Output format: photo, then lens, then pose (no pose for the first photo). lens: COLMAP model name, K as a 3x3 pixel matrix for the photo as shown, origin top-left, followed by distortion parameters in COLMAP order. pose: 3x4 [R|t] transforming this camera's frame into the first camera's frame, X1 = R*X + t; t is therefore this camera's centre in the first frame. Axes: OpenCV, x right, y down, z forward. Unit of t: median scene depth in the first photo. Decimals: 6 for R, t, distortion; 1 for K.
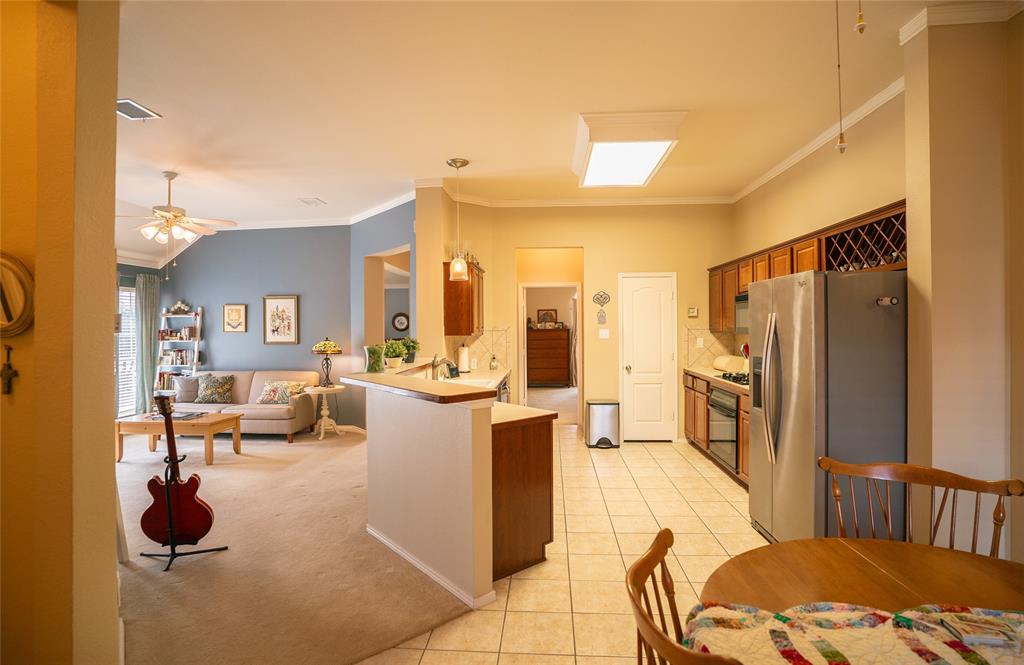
lens RADIAL K [[513.8, 0, 512.0], [0, 513.8, 332.5], [0, 0, 1]] dist [-0.046738, 0.000404]
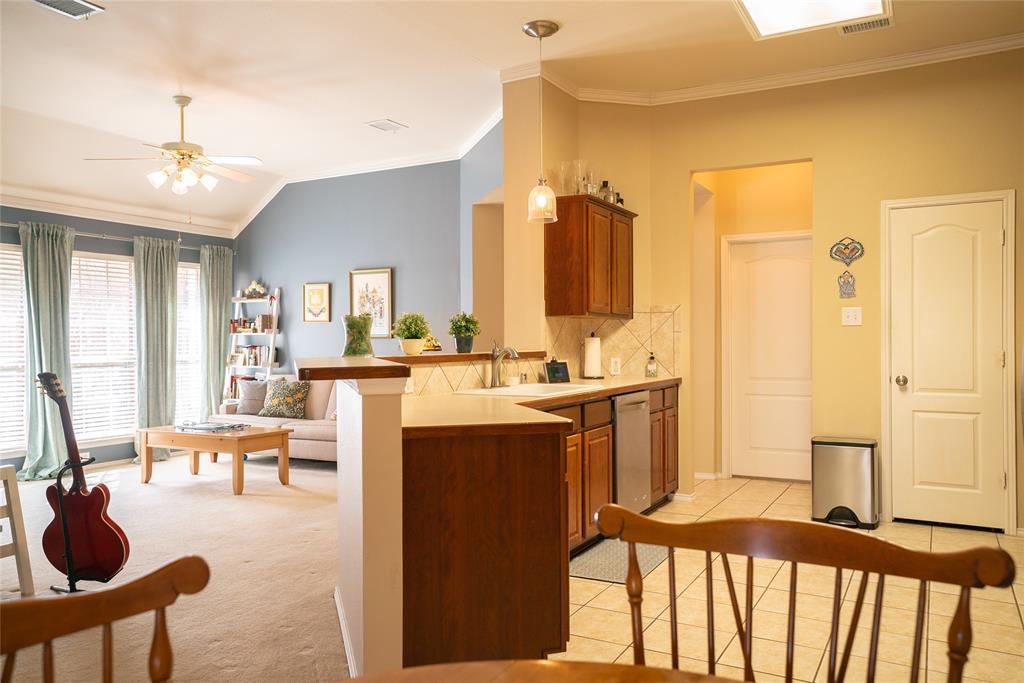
lens RADIAL K [[796.8, 0, 513.7], [0, 796.8, 349.8], [0, 0, 1]] dist [0.006271, 0.007292]
pose [[0.914800, 0.007994, -0.403828, 0.170382], [-0.006829, 0.999967, 0.004326, 0.032851], [0.403849, -0.001199, 0.914825, 0.074983]]
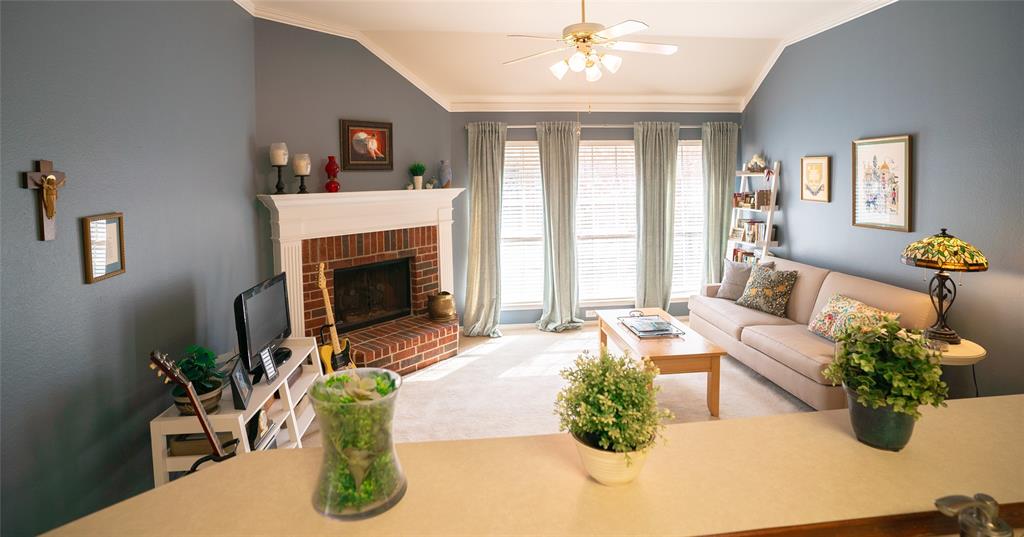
lens RADIAL K [[515.2, 0, 529.0], [0, 515.2, 194.2], [0, 0, 1]] dist [-0.003132, -0.000175]
pose [[0.214124, 0.039796, -0.975995, -0.007755], [-0.000200, 0.999172, 0.040697, -0.035128], [0.976806, -0.008519, 0.213955, 0.529378]]
